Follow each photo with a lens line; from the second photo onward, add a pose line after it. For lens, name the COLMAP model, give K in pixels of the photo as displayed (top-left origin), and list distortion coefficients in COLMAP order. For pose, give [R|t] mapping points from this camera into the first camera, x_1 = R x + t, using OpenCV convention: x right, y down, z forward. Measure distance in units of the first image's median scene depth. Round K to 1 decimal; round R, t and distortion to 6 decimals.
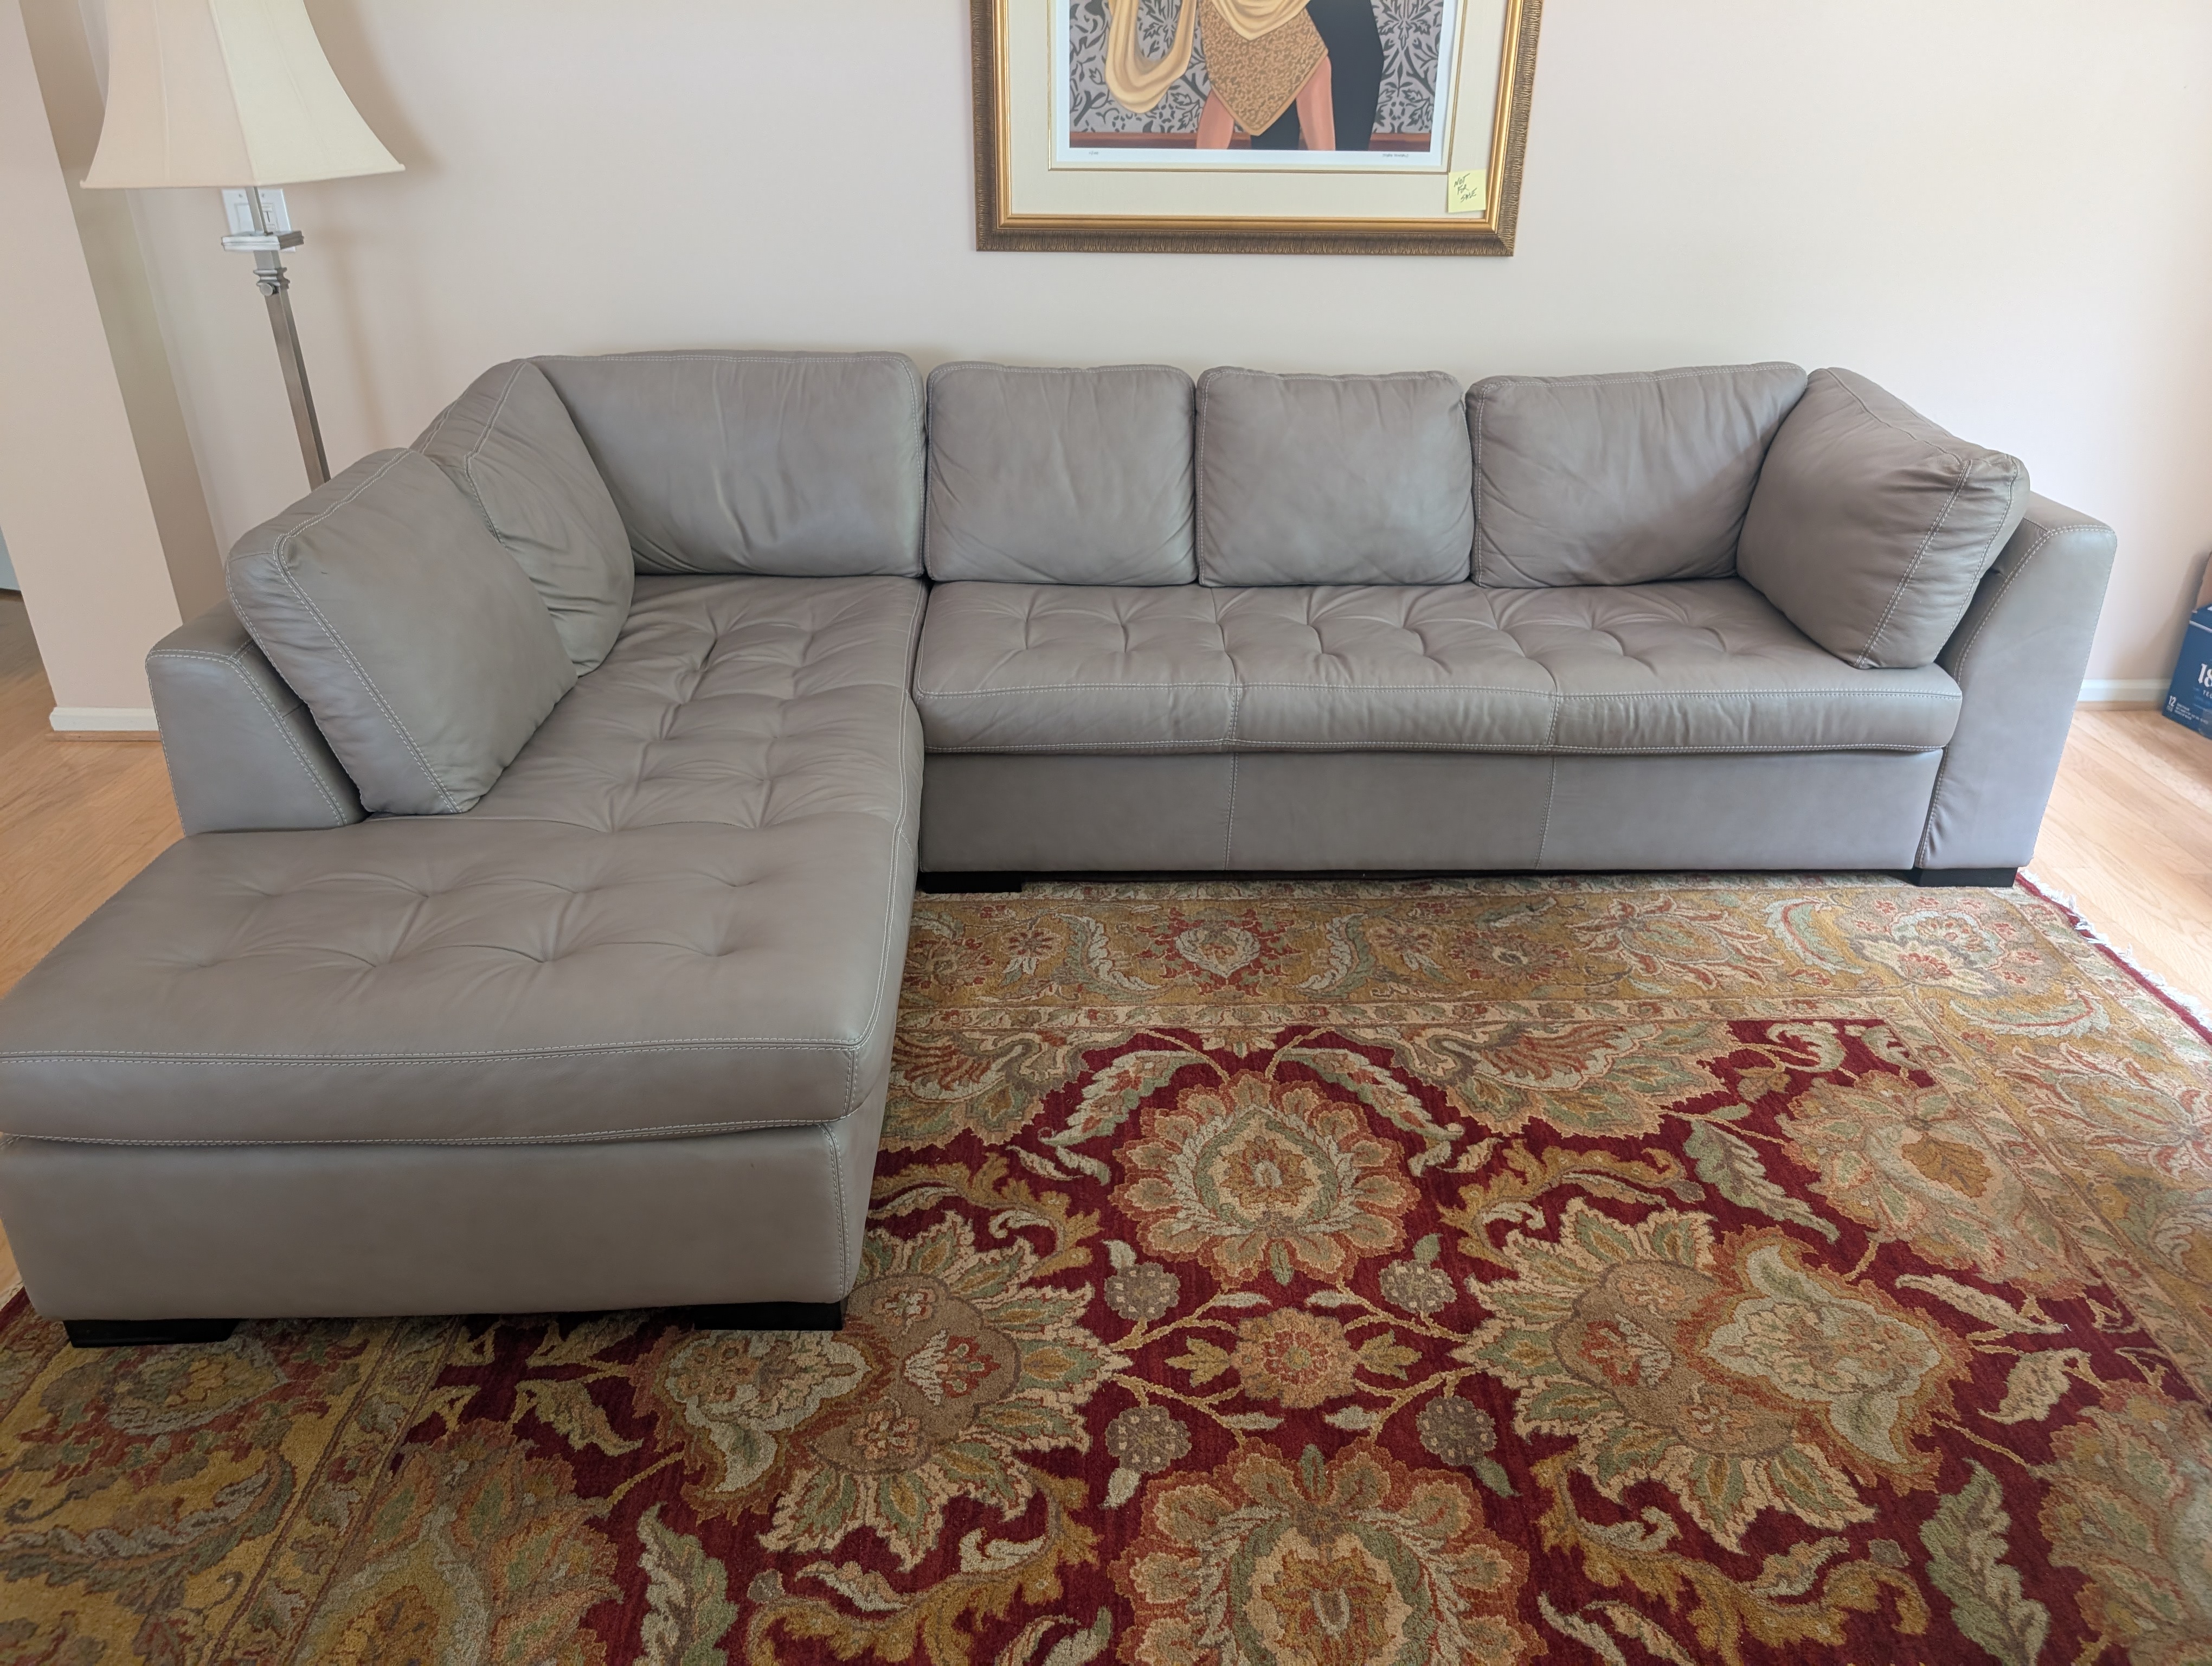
lens RADIAL K [[1614.5, 0, 1114.2], [0, 1614.5, 844.8], [0, 0, 1]] dist [0.005066, -0.005646]
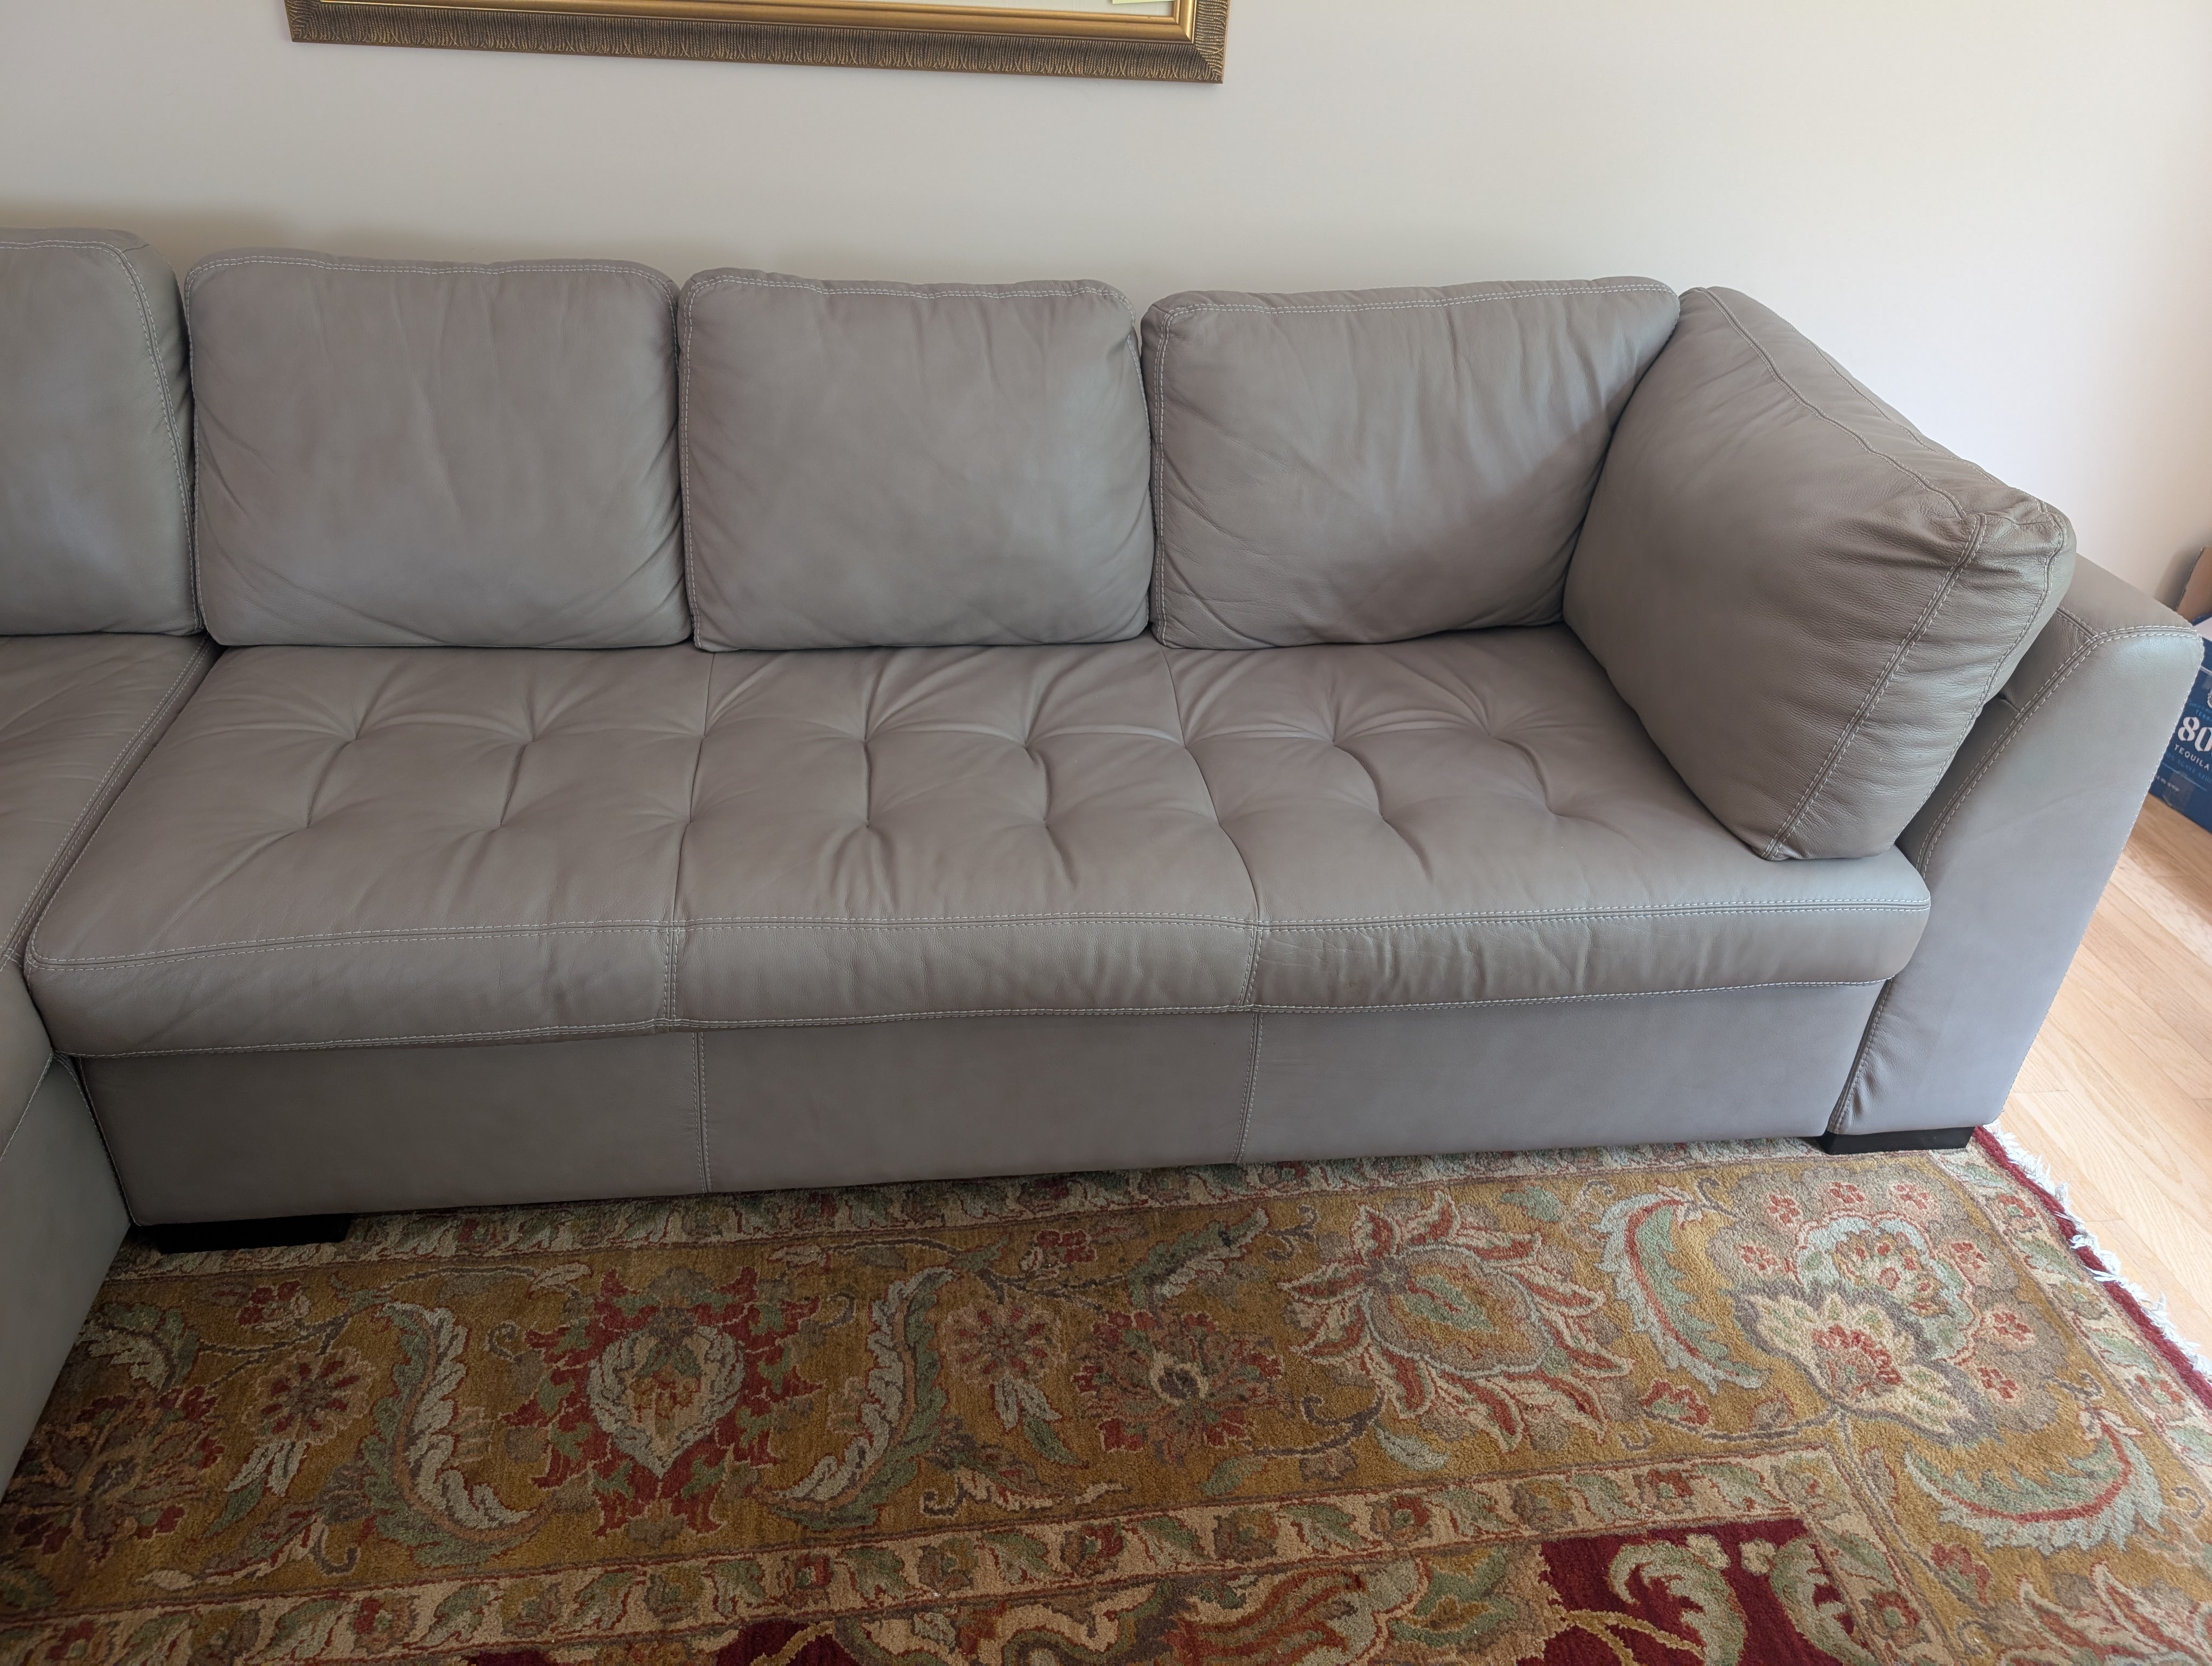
lens RADIAL K [[1614.5, 0, 1114.2], [0, 1614.5, 844.8], [0, 0, 1]] dist [0.005066, -0.005646]
pose [[0.992724, -0.020935, 0.118577, 0.158400], [0.006628, 0.992778, 0.119782, -0.188434], [-0.120229, -0.118125, 0.985693, 0.458394]]
